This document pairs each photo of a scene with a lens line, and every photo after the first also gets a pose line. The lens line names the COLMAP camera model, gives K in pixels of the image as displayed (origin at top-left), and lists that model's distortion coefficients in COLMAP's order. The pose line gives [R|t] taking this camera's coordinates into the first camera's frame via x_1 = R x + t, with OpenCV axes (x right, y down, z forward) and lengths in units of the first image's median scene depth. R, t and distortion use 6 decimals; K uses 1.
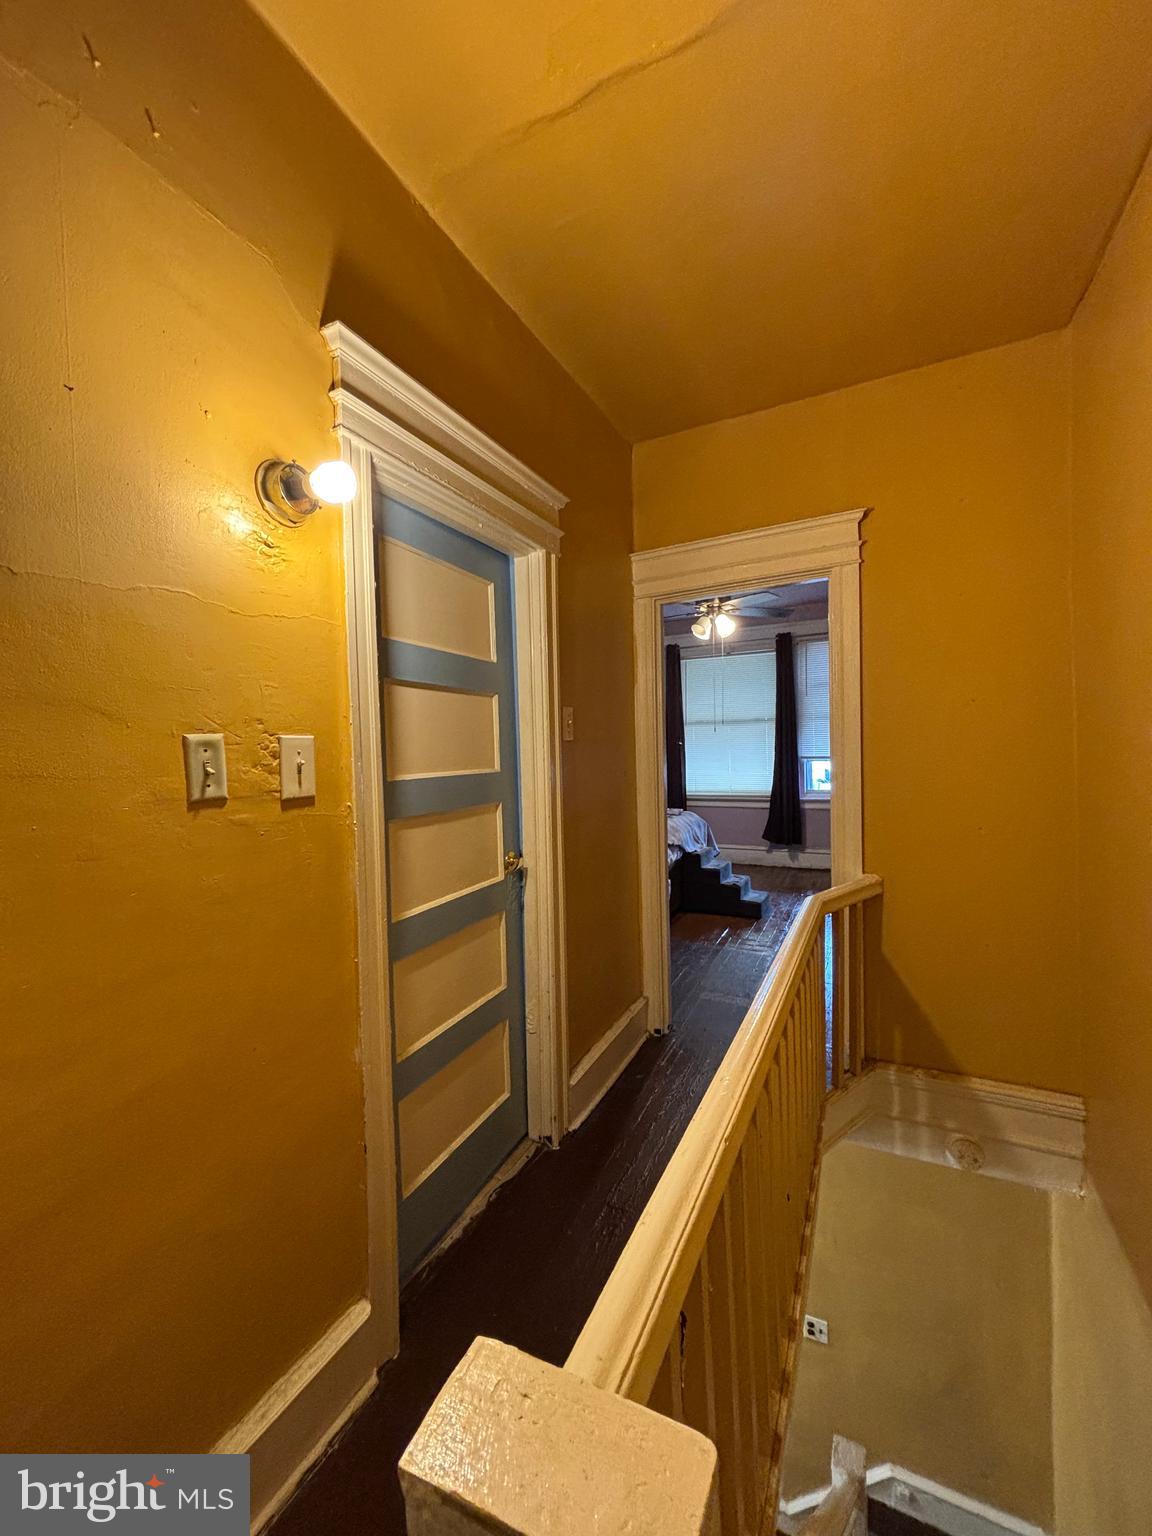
lens RADIAL K [[618.6, 0, 562.0], [0, 618.6, 768.1], [0, 0, 1]] dist [-0.000343, 0.000102]
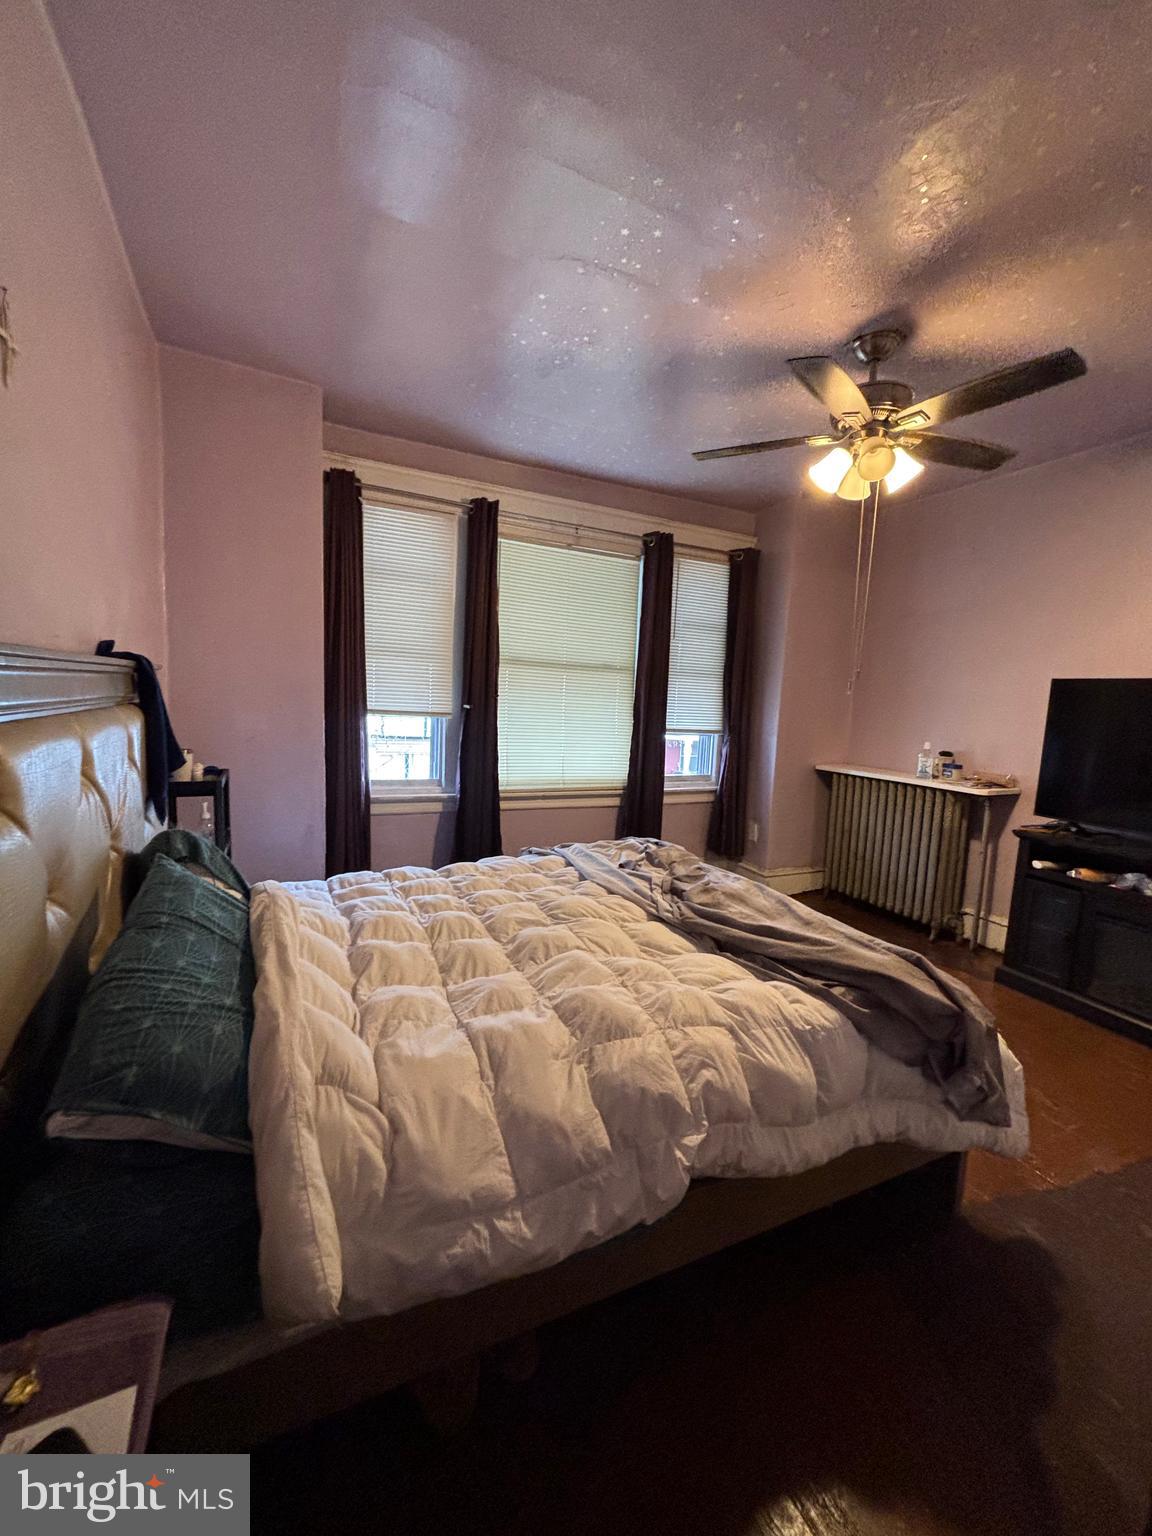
lens RADIAL K [[618.6, 0, 583.6], [0, 618.6, 774.5], [0, 0, 1]] dist [-0.000343, 0.000102]
pose [[0.602779, -0.044766, 0.796652, -0.206913], [-0.040531, 0.995418, 0.086602, -0.023358], [-0.796878, -0.084491, 0.598202, 0.652114]]
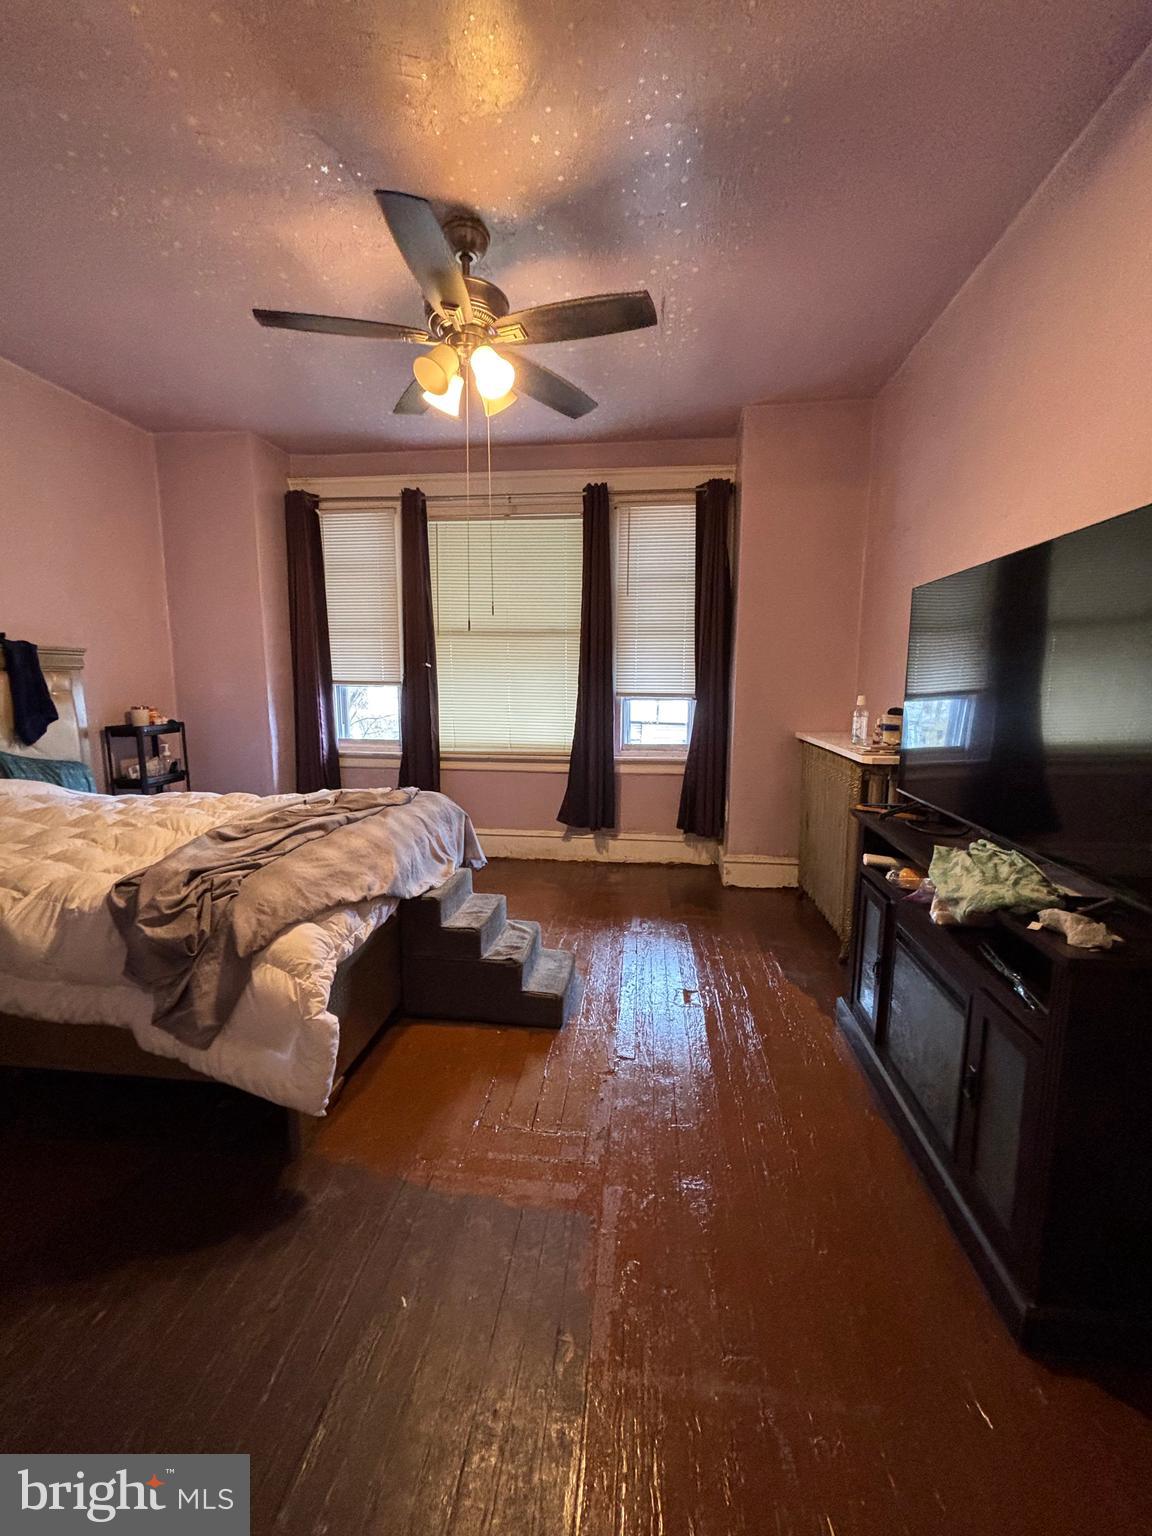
lens RADIAL K [[618.6, 0, 579.7], [0, 618.6, 768.8], [0, 0, 1]] dist [-0.000343, 0.000102]
pose [[0.932994, -0.019454, 0.359366, 0.118882], [-0.018958, 0.994495, 0.103056, -0.005238], [-0.359392, -0.102963, 0.927489, 0.410208]]
